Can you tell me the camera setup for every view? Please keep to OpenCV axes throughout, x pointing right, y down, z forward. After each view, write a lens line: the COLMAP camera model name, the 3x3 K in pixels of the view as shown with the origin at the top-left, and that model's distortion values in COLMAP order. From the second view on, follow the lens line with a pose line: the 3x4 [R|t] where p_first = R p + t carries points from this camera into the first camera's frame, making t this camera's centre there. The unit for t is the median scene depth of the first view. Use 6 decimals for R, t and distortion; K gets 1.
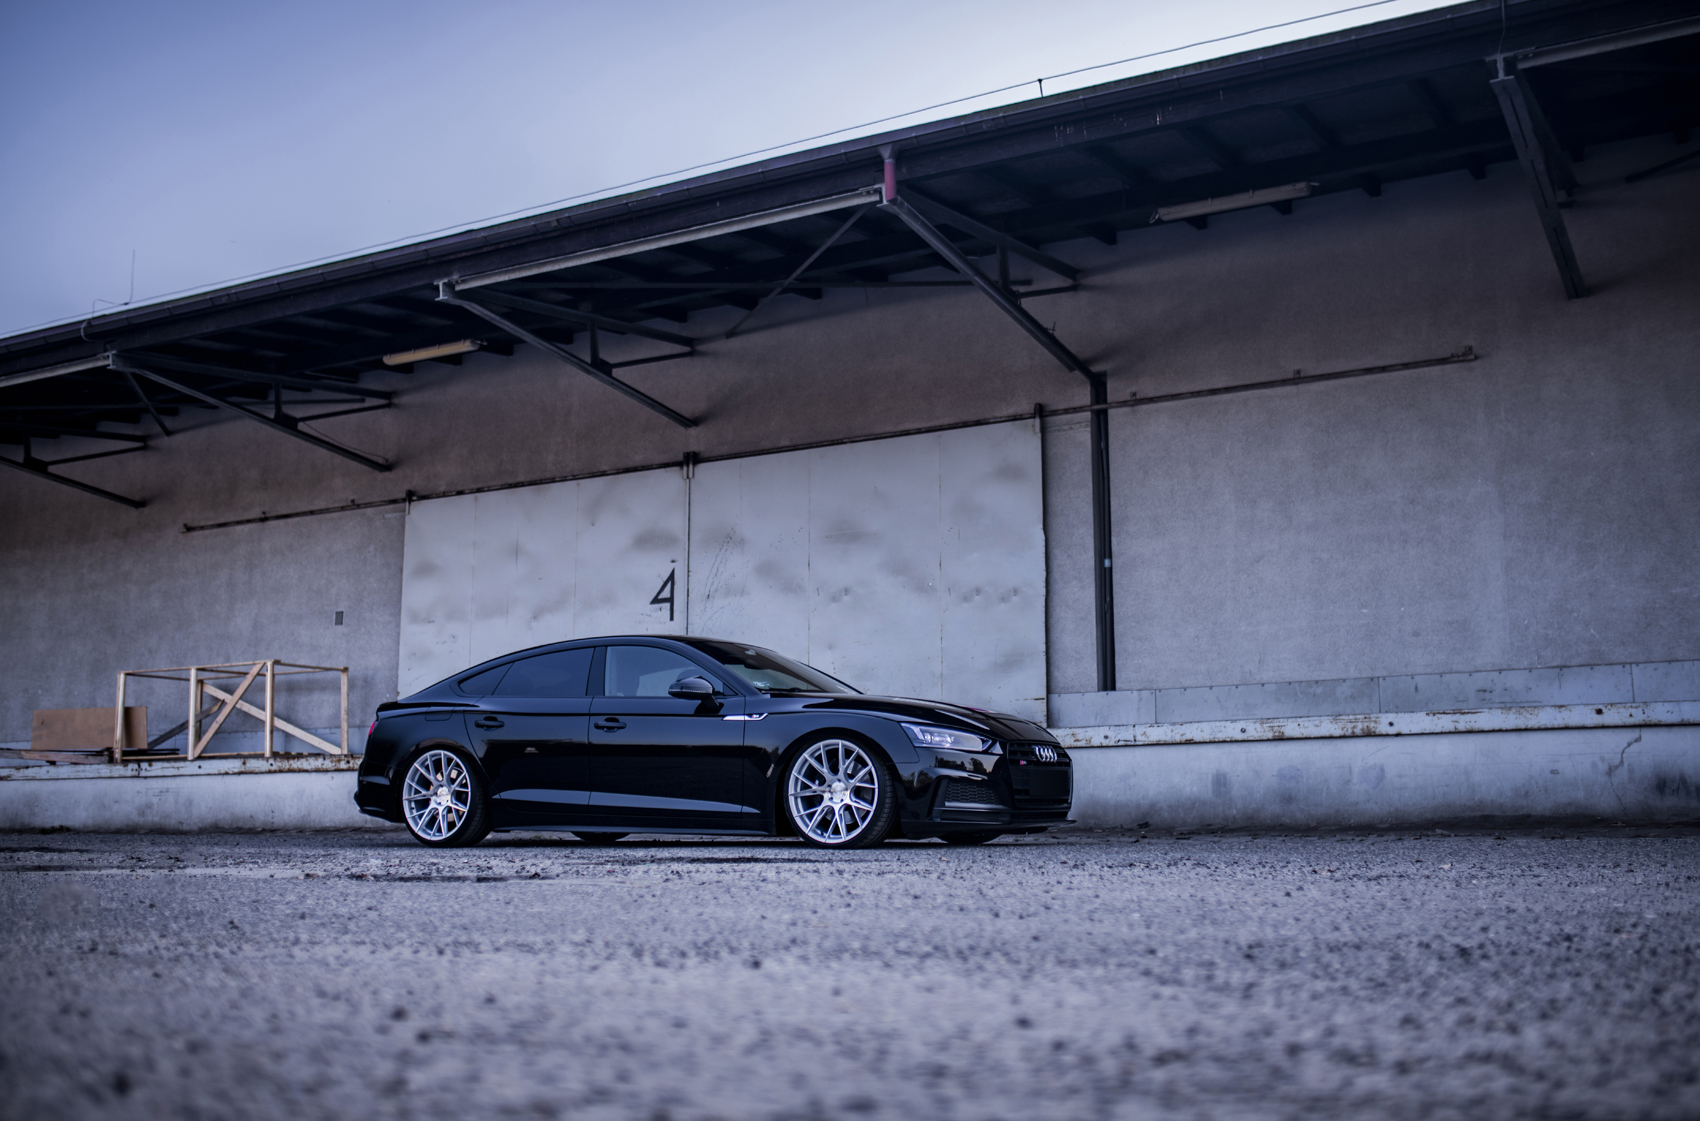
lens RADIAL K [[1725.4, 0, 908.2], [0, 1725.4, 564.1], [0, 0, 1]] dist [-0.057799, 0.102573]
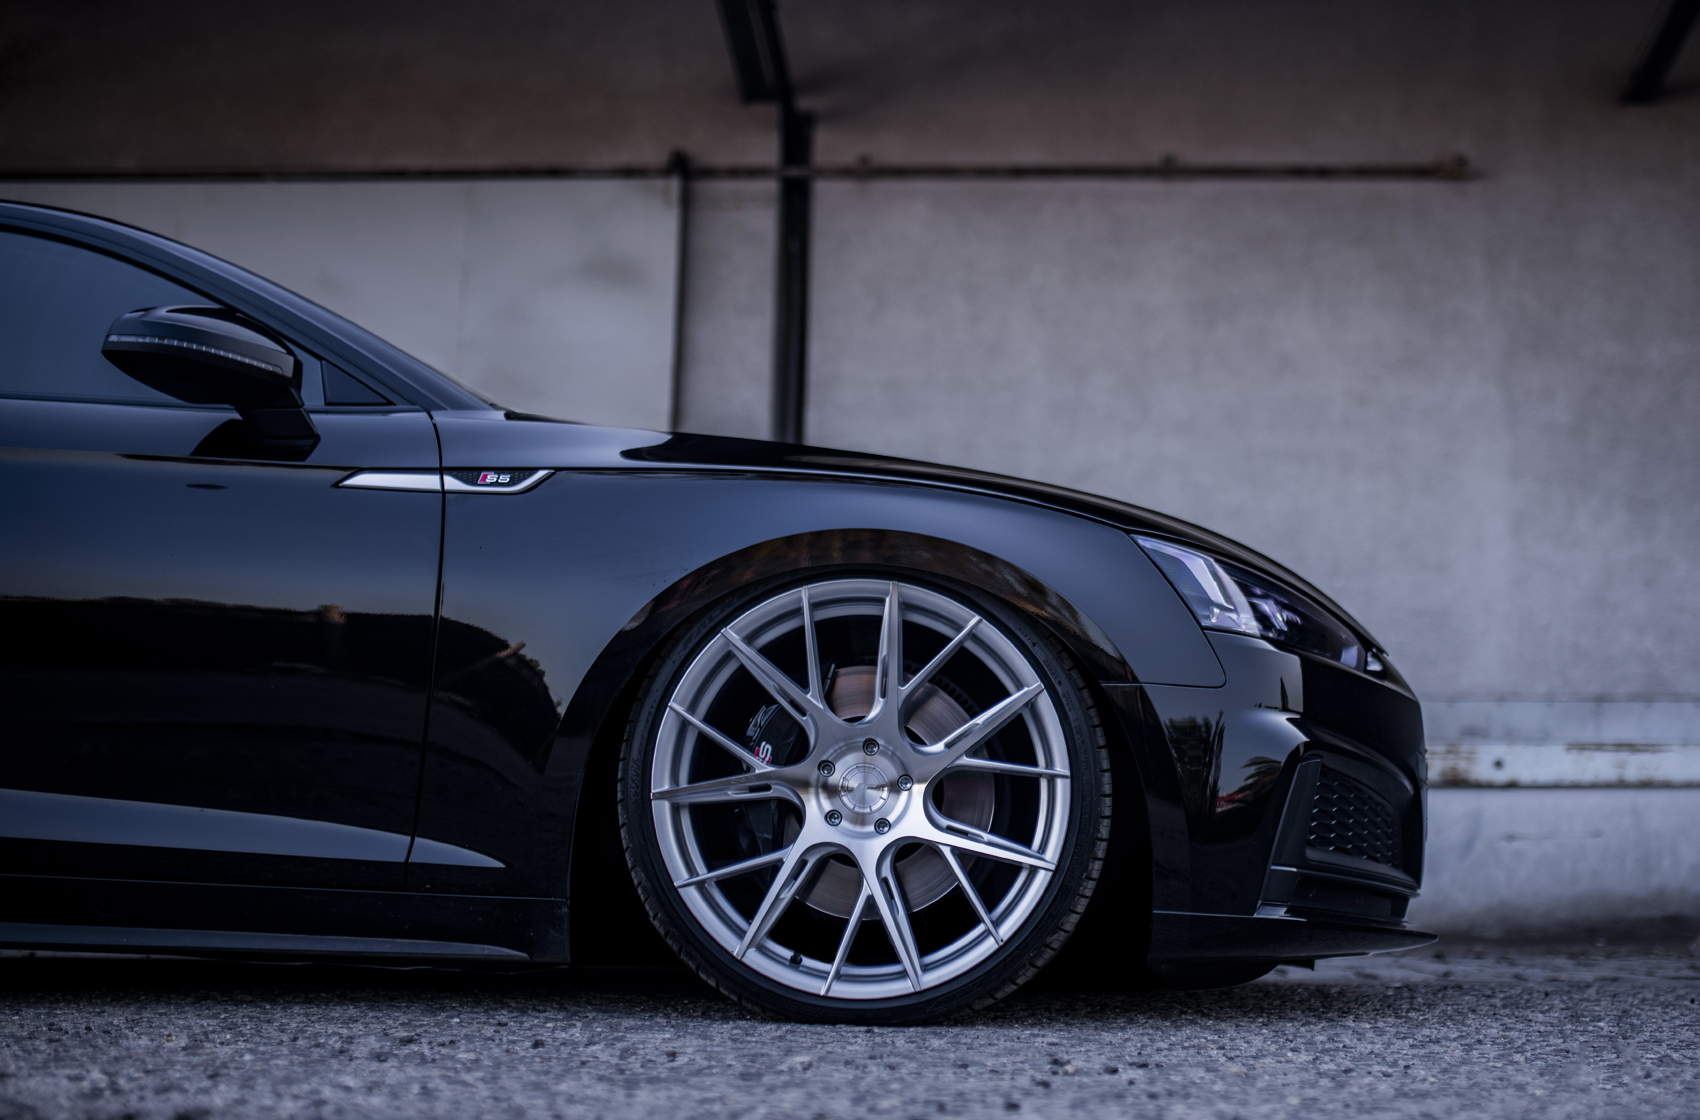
lens RADIAL K [[1889.8, 0, 968.8], [0, 1889.8, 633.7], [0, 0, 1]] dist [-0.094410, 0.184892]
pose [[0.892744, 0.094880, 0.440462, -0.091984], [-0.087127, 0.995478, -0.037844, 0.074236], [-0.442061, -0.004591, 0.896973, 0.472049]]
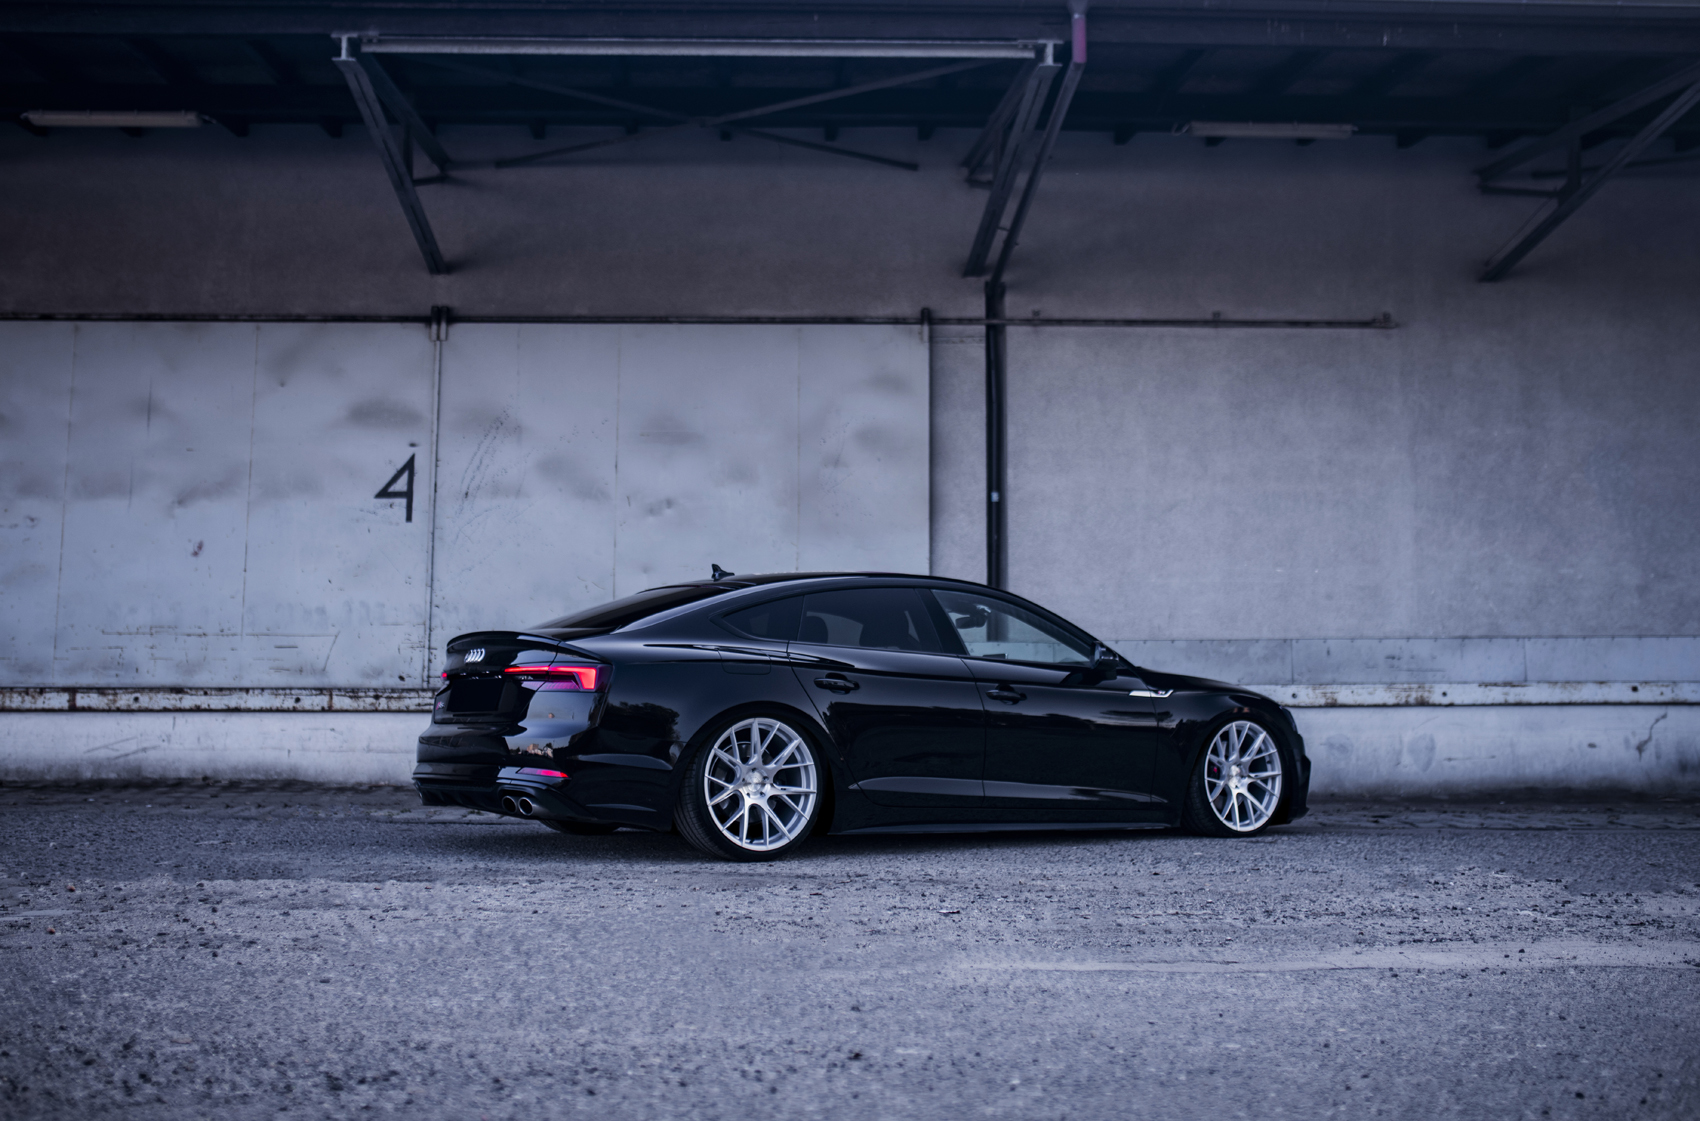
lens RADIAL K [[1792.7, 0, 850.0], [0, 1792.7, 560.5], [0, 0, 1]] dist [-0.062605, 0.111706]
pose [[0.853628, 0.057668, 0.517680, -0.451153], [-0.083372, 0.996166, 0.026507, 0.014699], [-0.514167, -0.065787, 0.855163, 0.251344]]
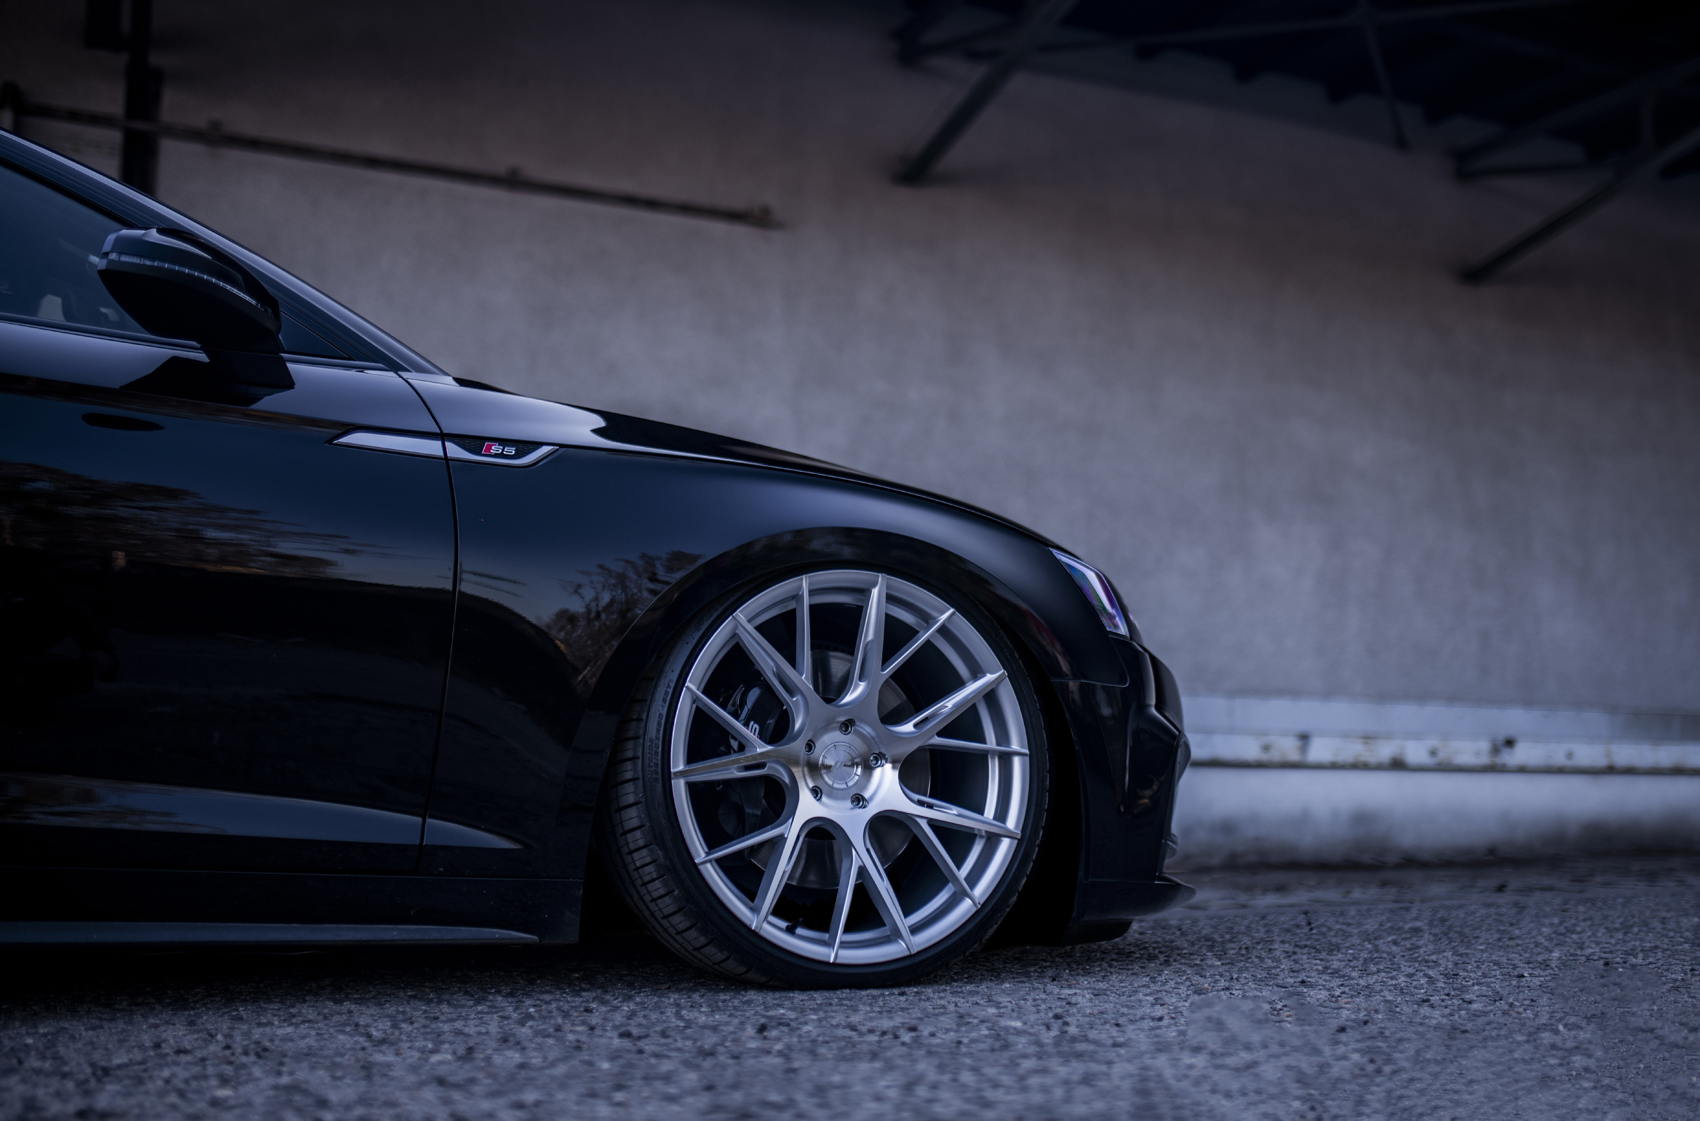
lens RADIAL K [[1712.8, 0, 874.3], [0, 1712.8, 602.7], [0, 0, 1]] dist [-0.066300, 0.101489]
pose [[0.604315, 0.133805, 0.785430, -0.152949], [-0.105430, 0.990558, -0.087633, 0.080676], [-0.789739, -0.029850, 0.612716, 0.523527]]
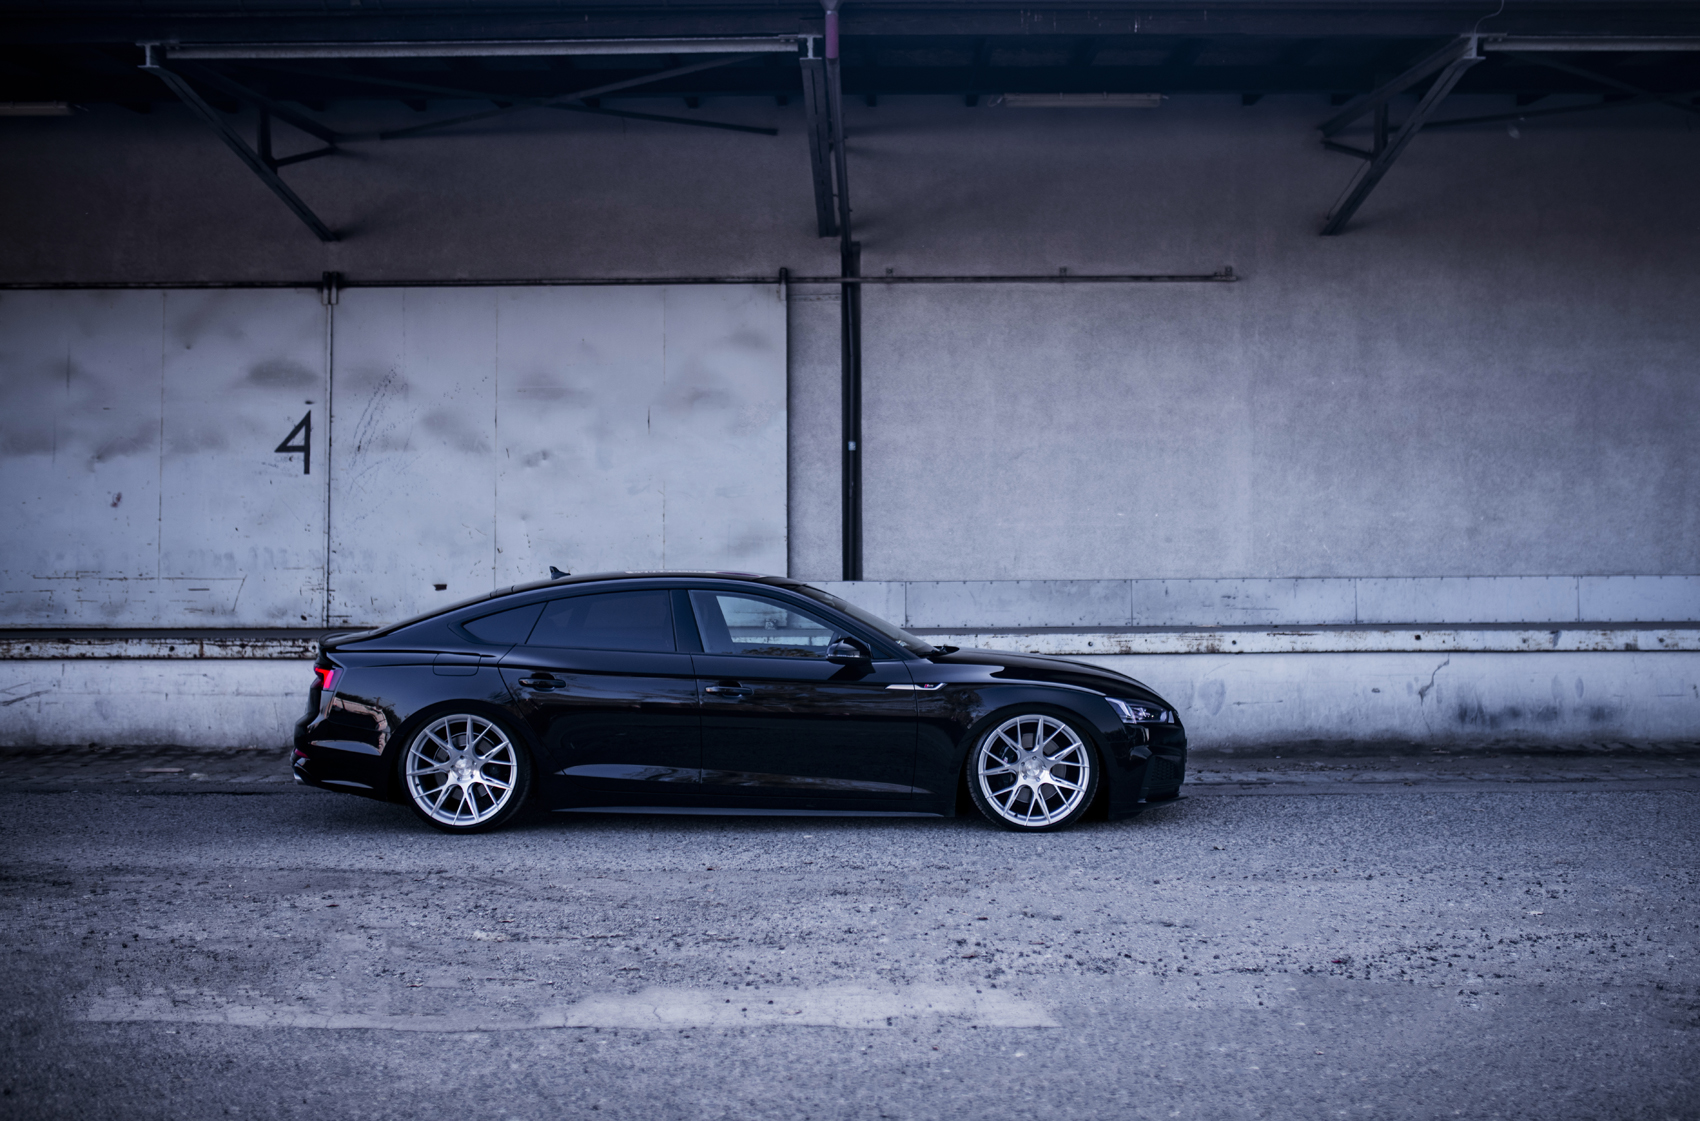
lens RADIAL K [[1680.4, 0, 878.7], [0, 1680.4, 561.9], [0, 0, 1]] dist [-0.082667, 0.127747]
pose [[0.877302, 0.018310, 0.479590, -0.331225], [-0.077808, 0.991479, 0.104479, -0.037030], [-0.473590, -0.128975, 0.871251, 0.183892]]
